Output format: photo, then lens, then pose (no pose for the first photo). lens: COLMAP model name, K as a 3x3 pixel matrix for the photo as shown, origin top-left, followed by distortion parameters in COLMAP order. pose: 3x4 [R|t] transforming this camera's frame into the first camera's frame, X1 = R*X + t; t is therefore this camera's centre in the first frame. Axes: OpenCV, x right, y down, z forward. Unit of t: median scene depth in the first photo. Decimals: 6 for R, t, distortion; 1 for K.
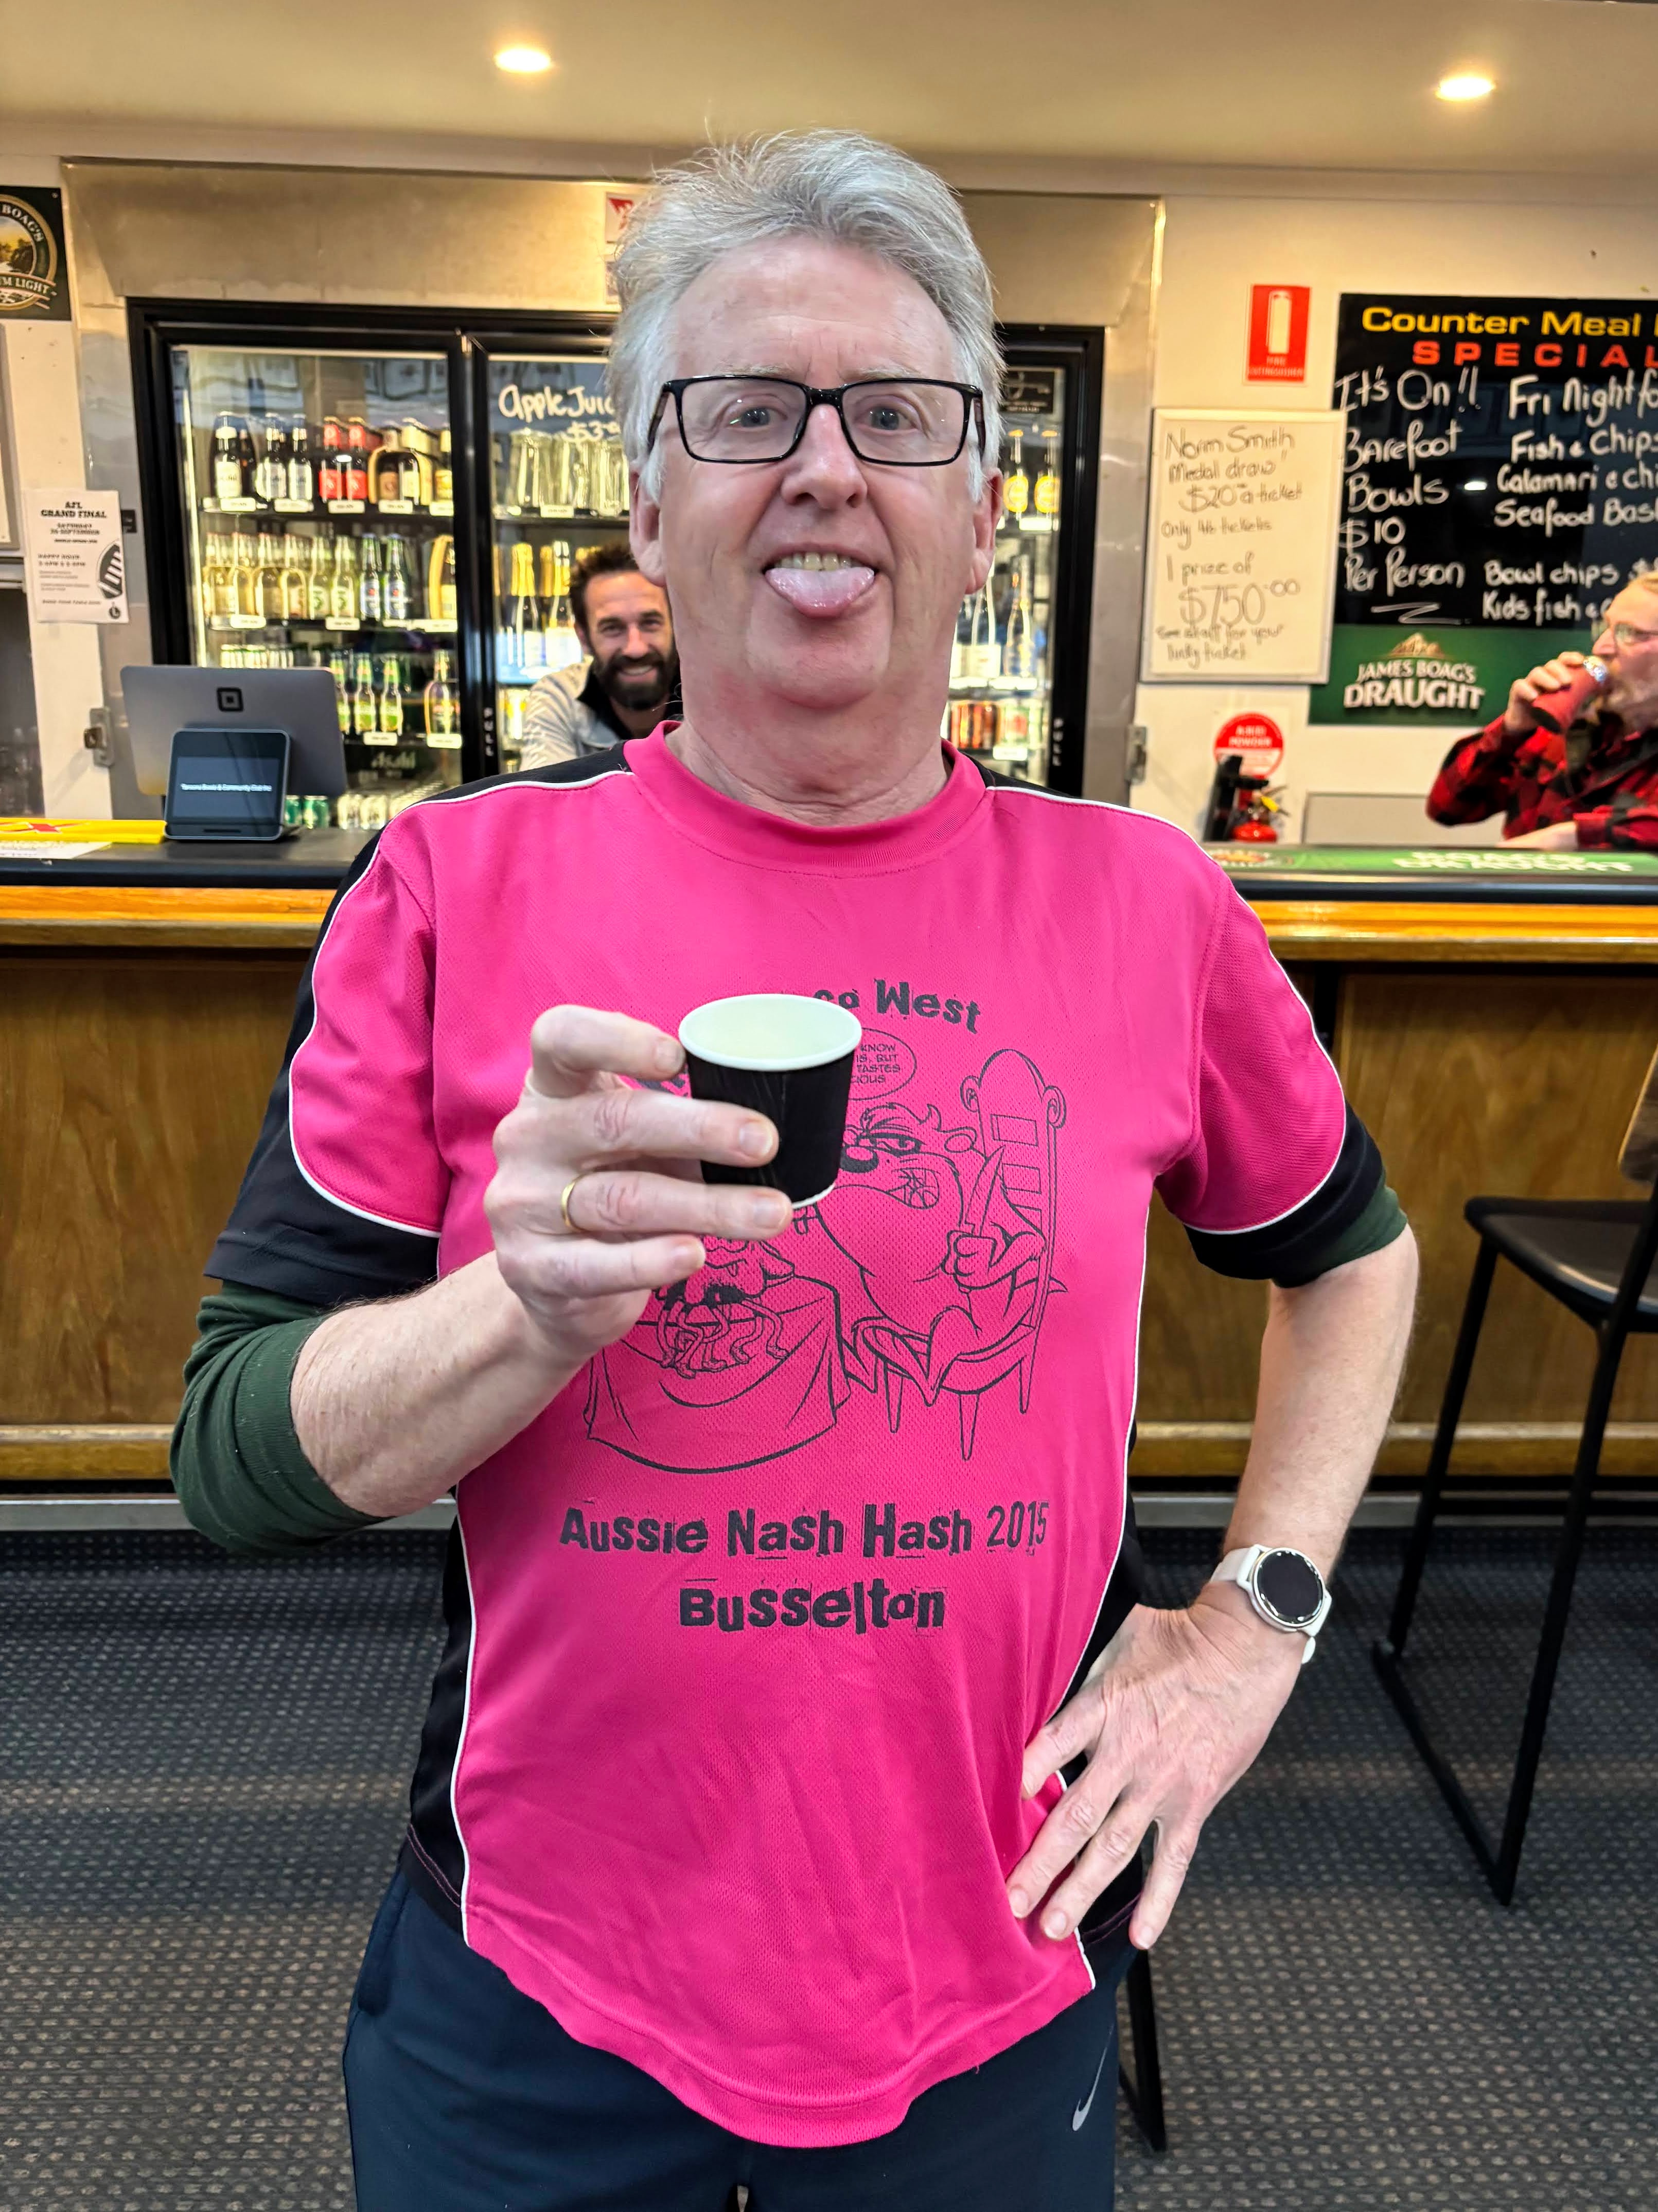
lens RADIAL K [[1831.7, 0, 879.5], [0, 1831.7, 1013.0], [0, 0, 1]] dist [-0.024919, 0.103327]
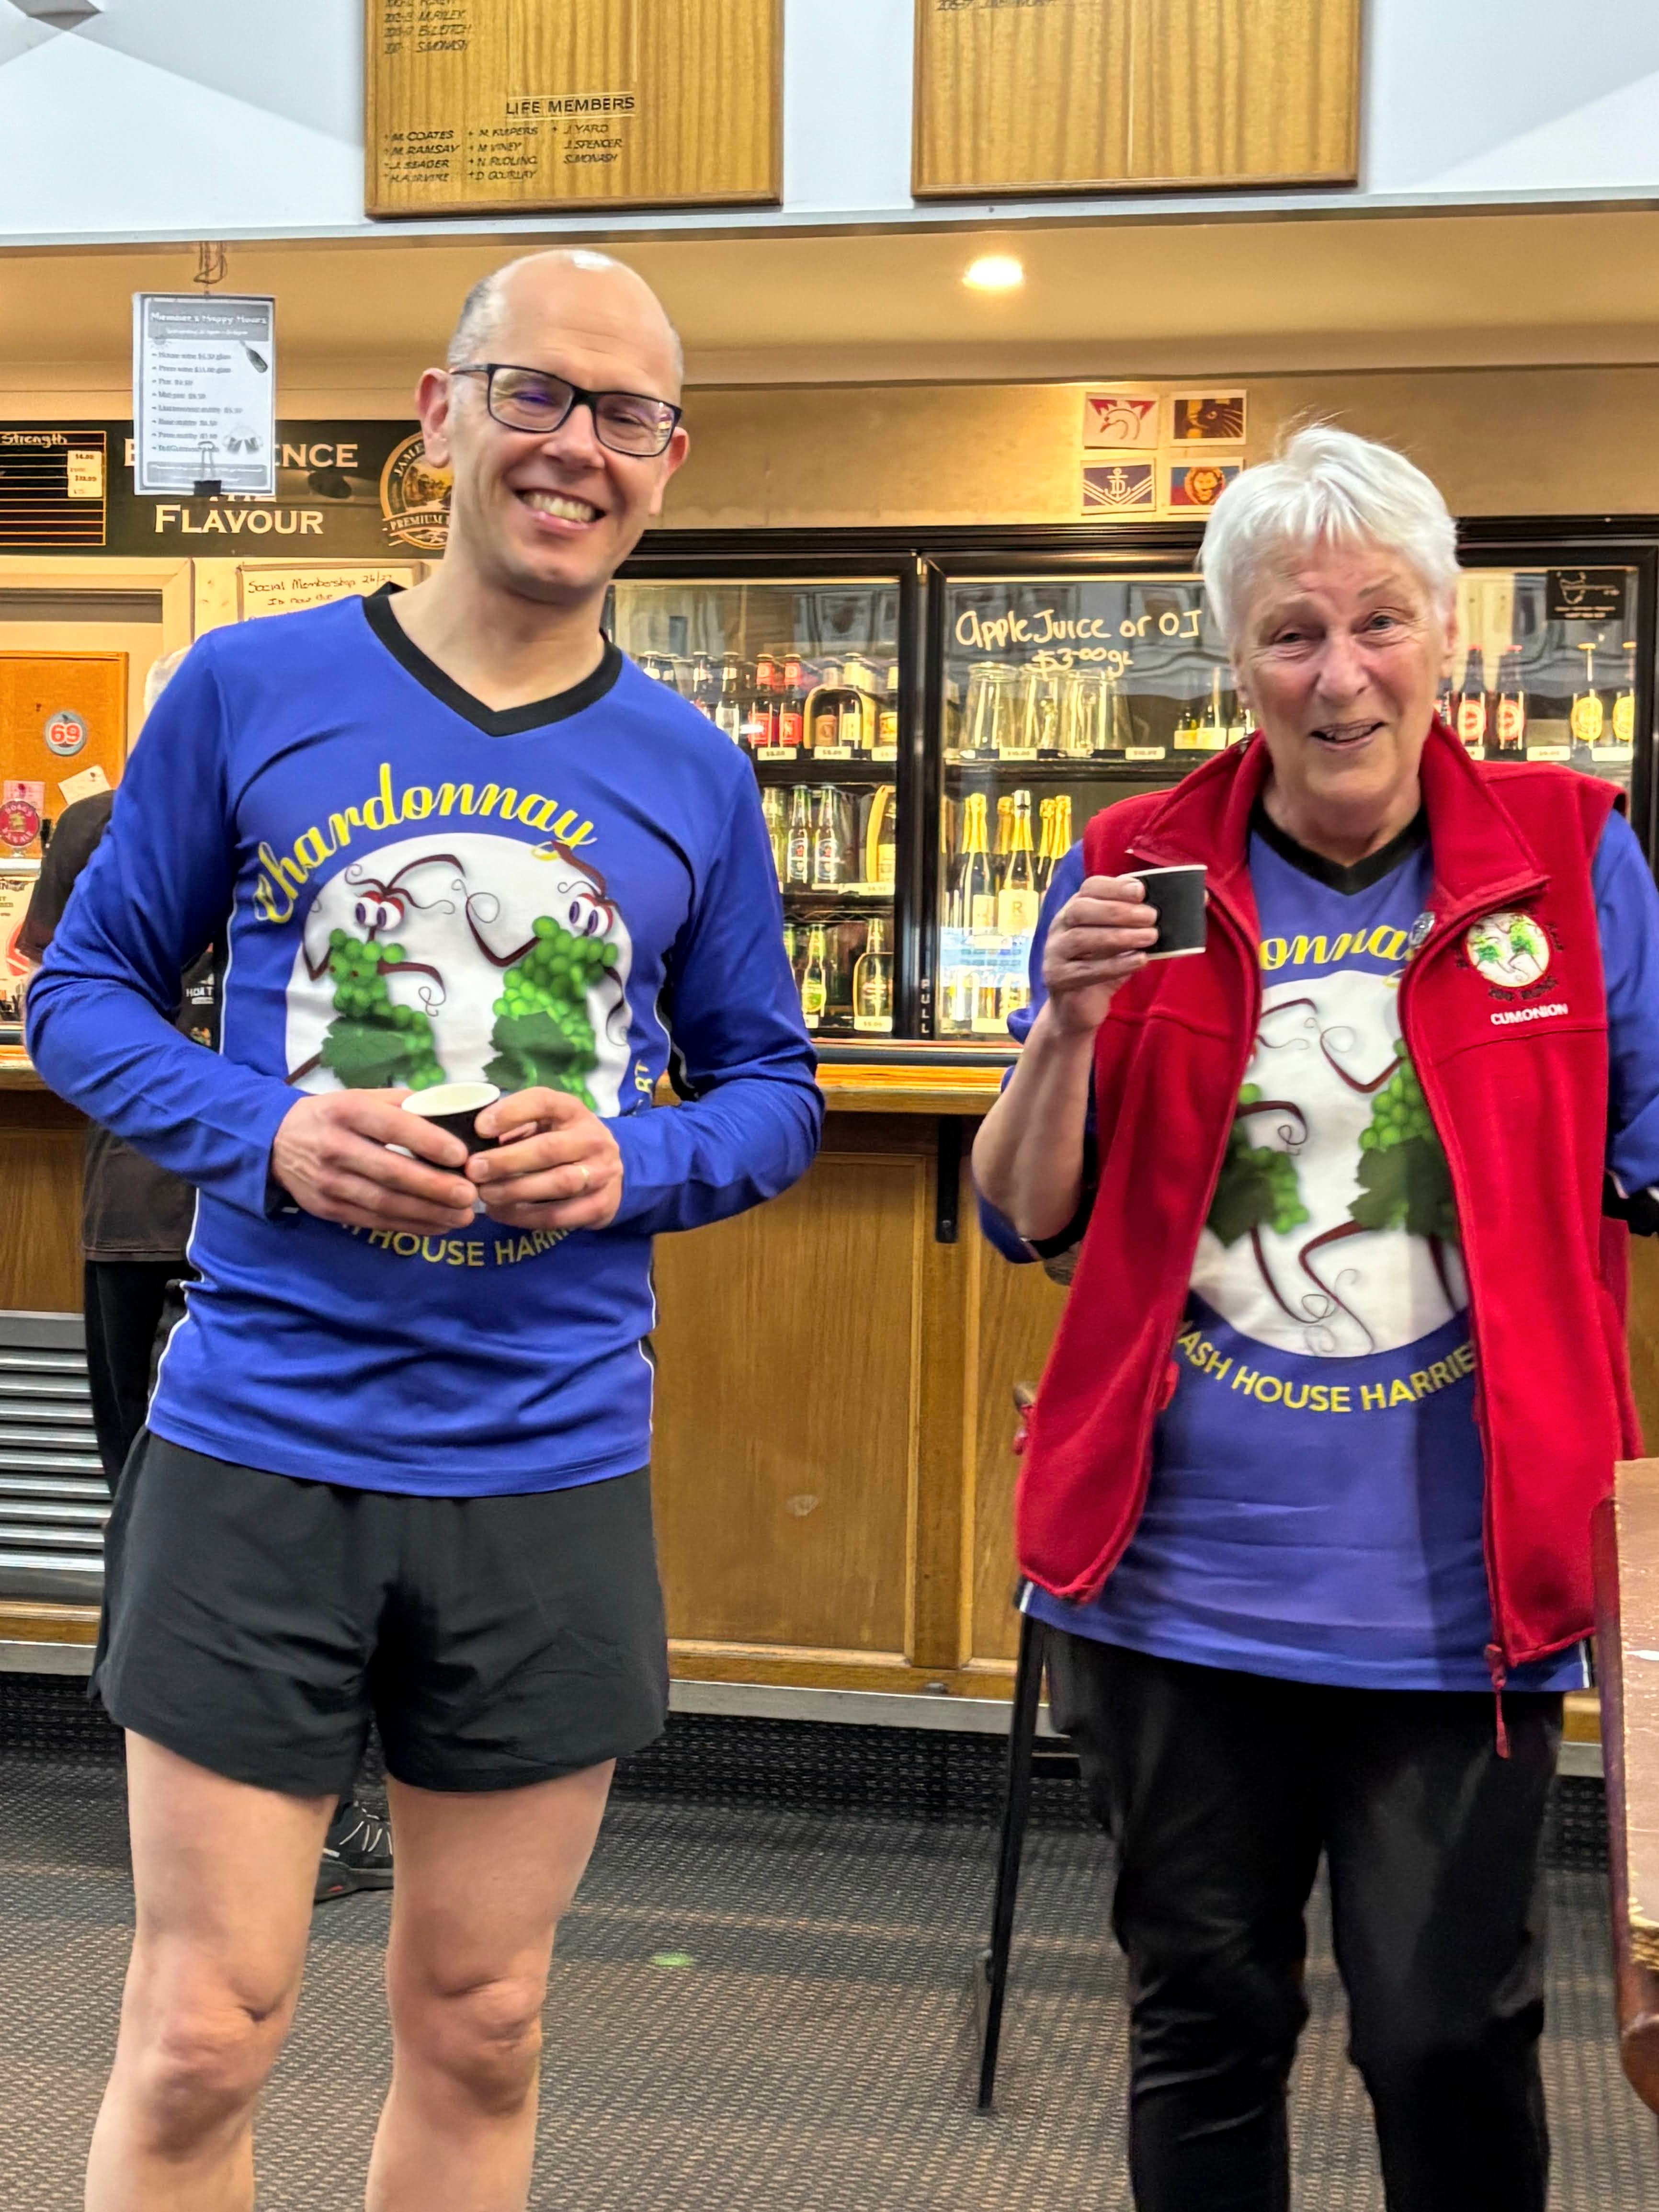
lens RADIAL K [[3276.2, 0, 817.0], [0, 3276.2, 1148.4], [0, 0, 1]] dist [0.211649, -0.628964]
pose [[0.969916, 0.008733, -0.243283, 0.105451], [-0.052500, 0.983344, -0.174006, 0.175127], [0.237712, 0.181544, 0.954220, -0.440789]]
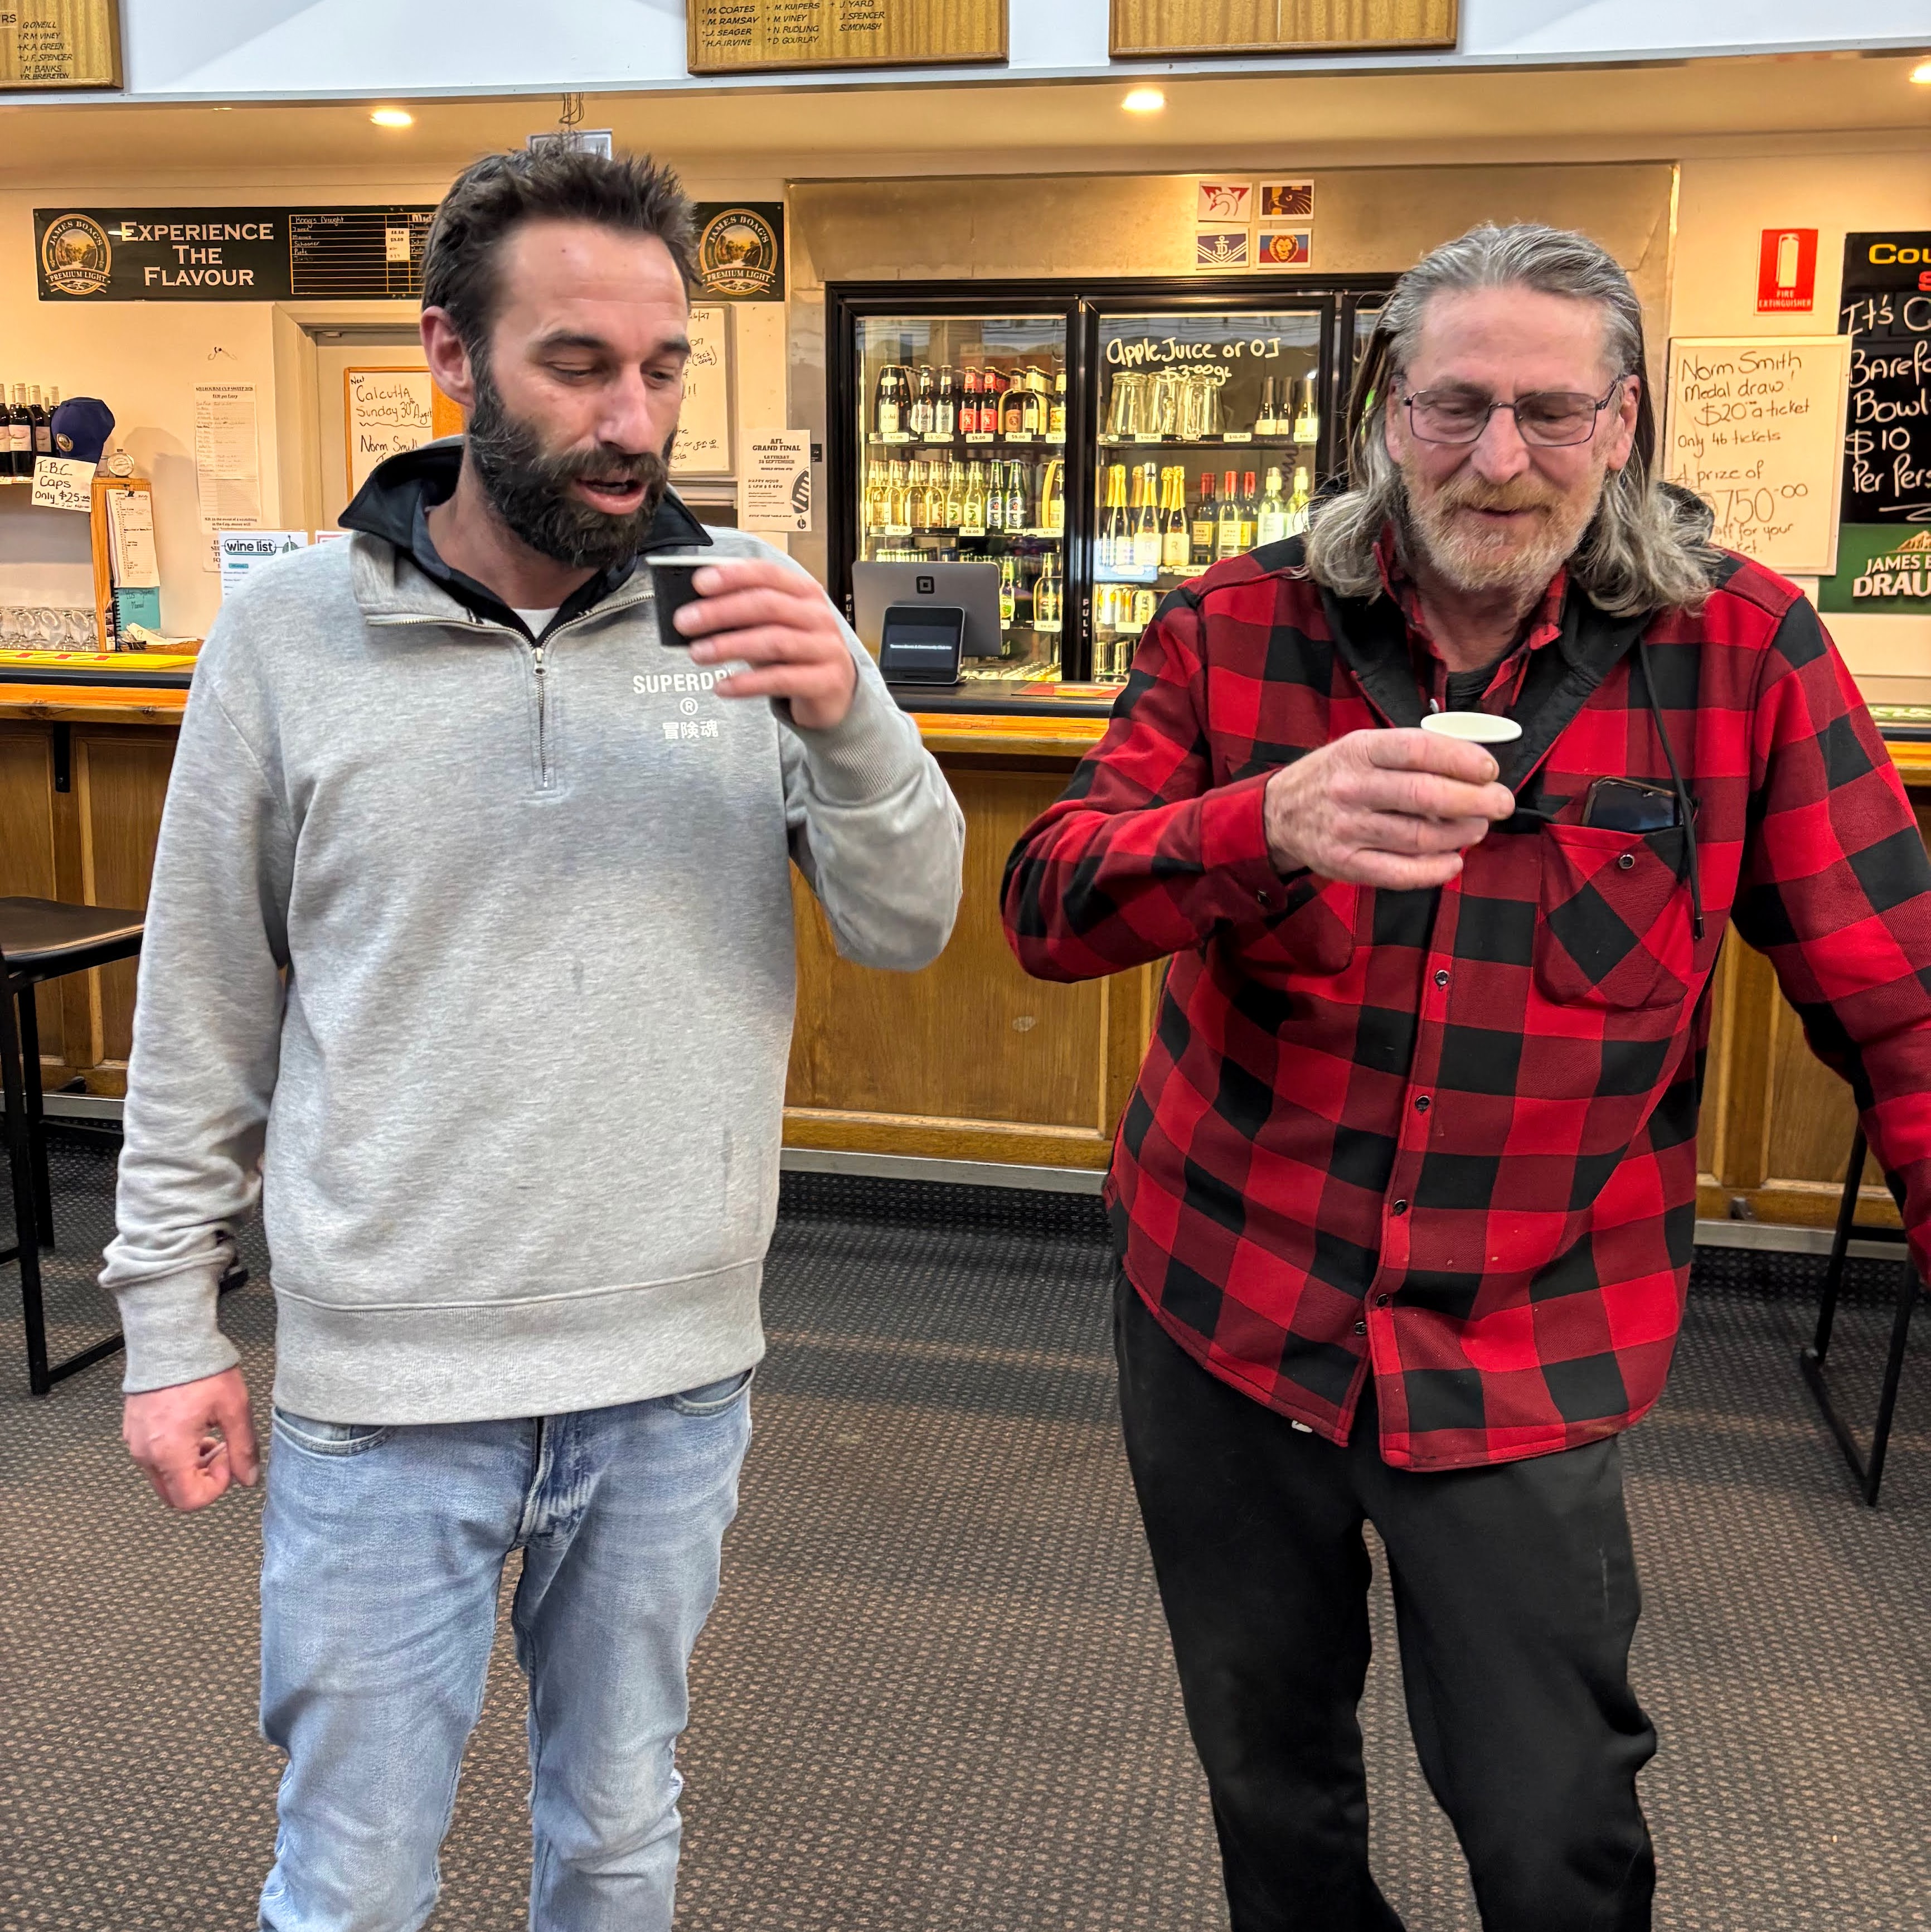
lens RADIAL K [[1933.5, 0, 982.6], [0, 1933.5, 807.8], [0, 0, 1]] dist [0.086919, -0.178832]
pose [[0.972641, 0.025653, -0.230894, 0.020118], [-0.041711, 0.997017, -0.064935, 0.058465], [0.228539, 0.072789, 0.970810, -0.256814]]
